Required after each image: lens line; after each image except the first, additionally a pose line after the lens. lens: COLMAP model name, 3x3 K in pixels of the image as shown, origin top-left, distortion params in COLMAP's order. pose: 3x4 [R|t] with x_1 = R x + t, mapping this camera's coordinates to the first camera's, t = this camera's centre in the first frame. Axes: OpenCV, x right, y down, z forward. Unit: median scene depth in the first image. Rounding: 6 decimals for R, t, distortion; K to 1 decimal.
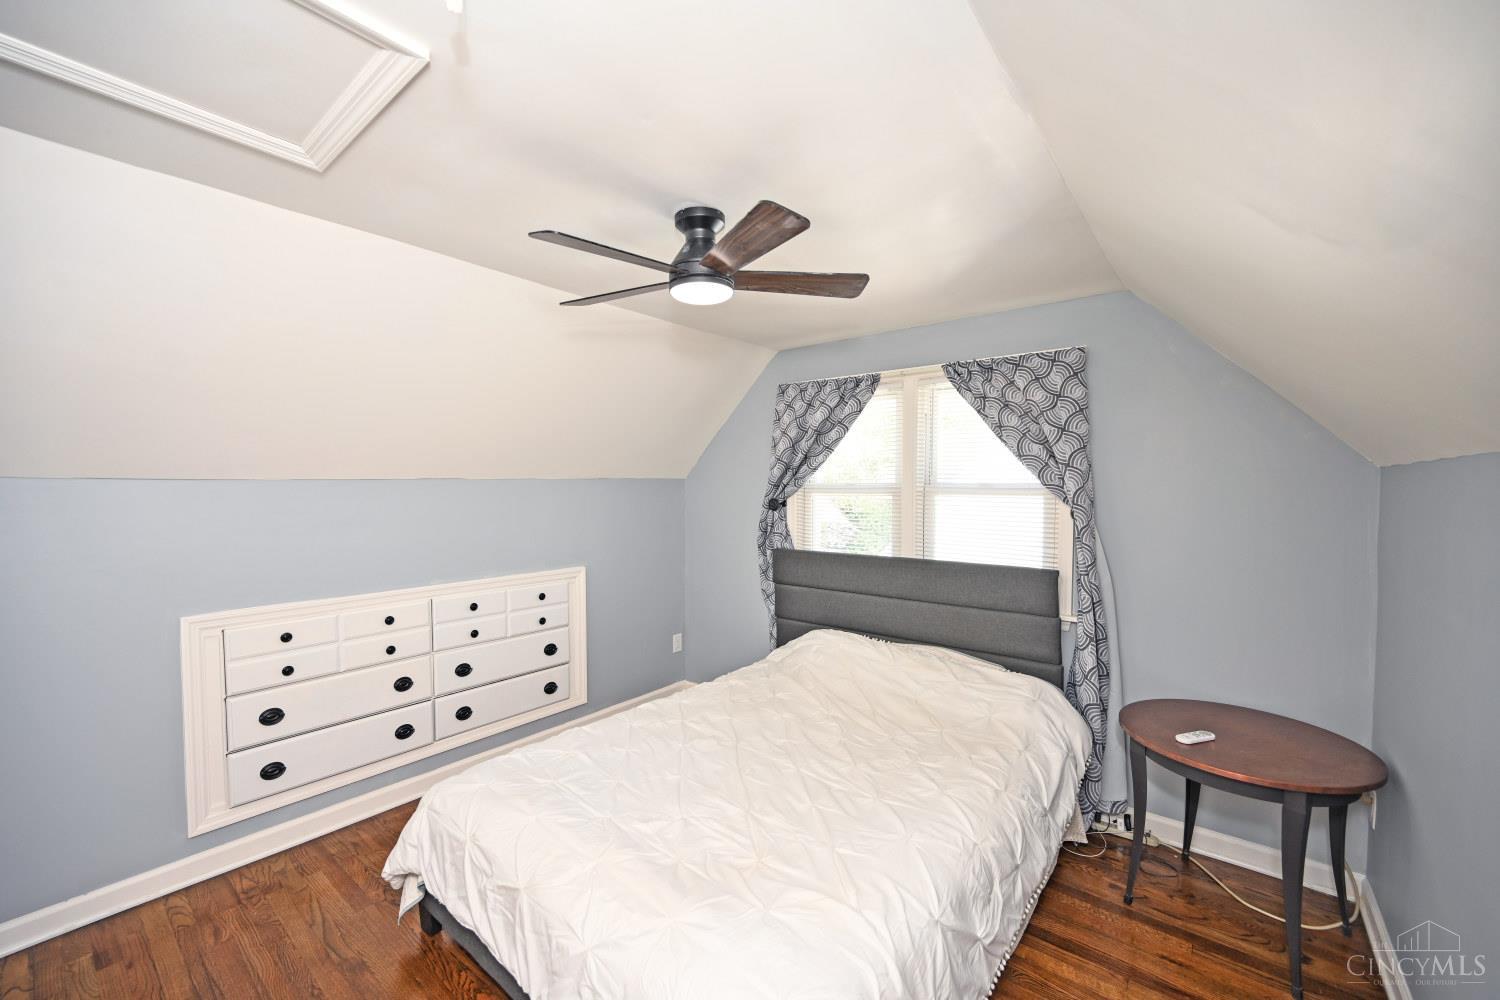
lens RADIAL K [[600.8, 0, 744.9], [0, 600.8, 503.3], [0, 0, 1]] dist [-0.002640, 0.000022]
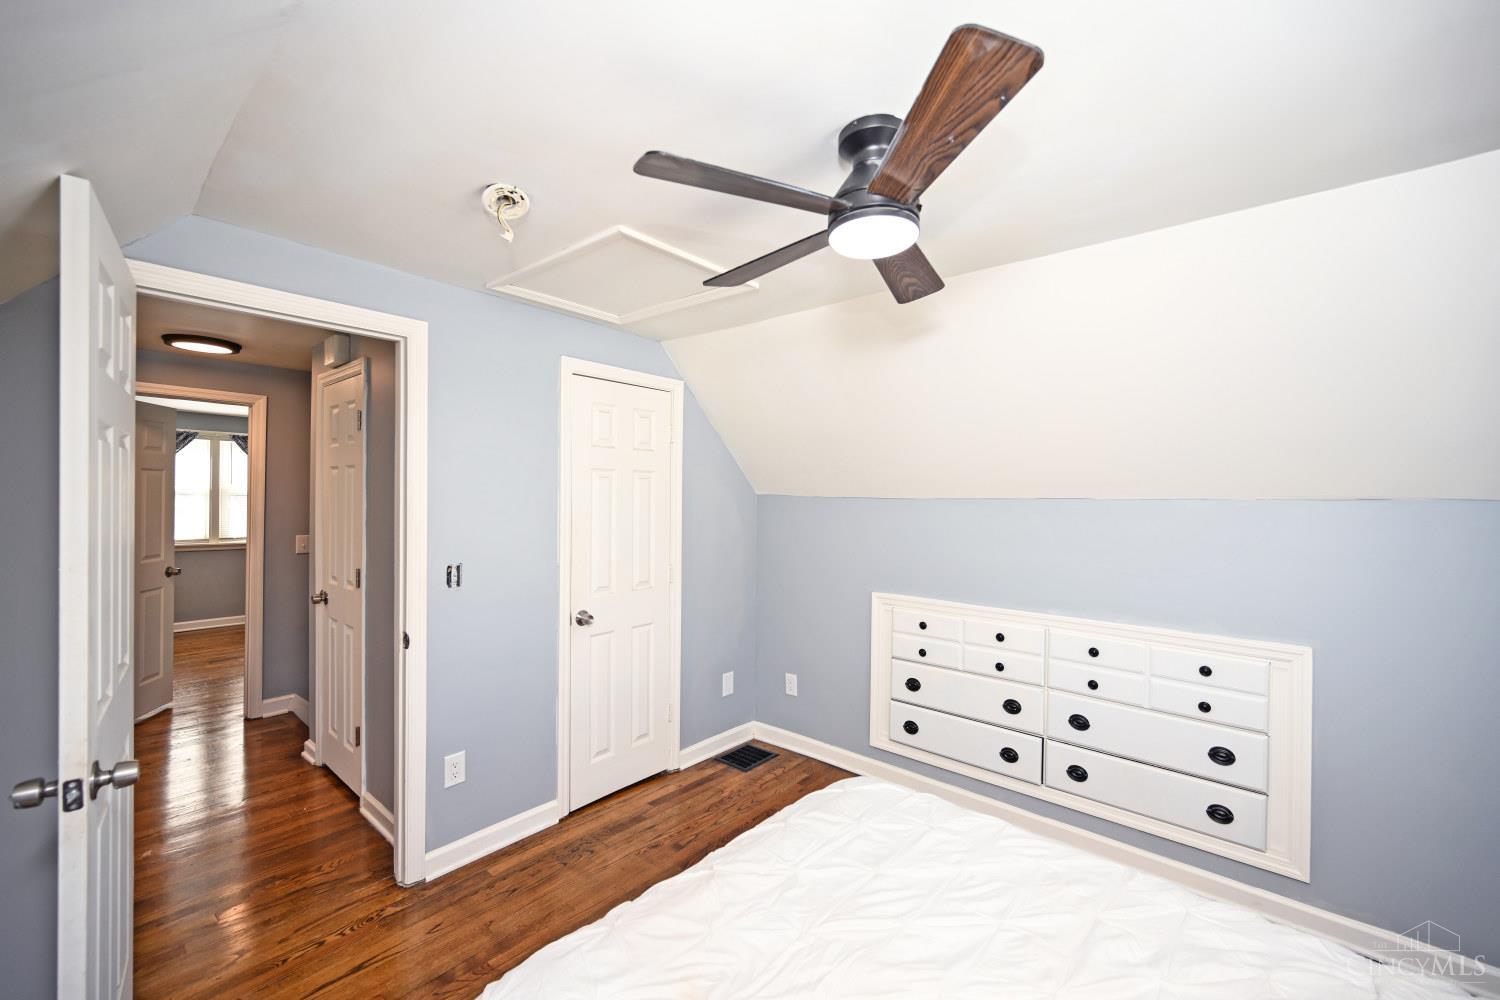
lens RADIAL K [[600.8, 0, 742.8], [0, 600.8, 501.5], [0, 0, 1]] dist [-0.002640, 0.000022]
pose [[-0.041098, -0.004833, -0.999143, 0.854853], [-0.052956, 0.998593, -0.002653, -0.017885], [0.997751, 0.052801, -0.041296, 1.138815]]
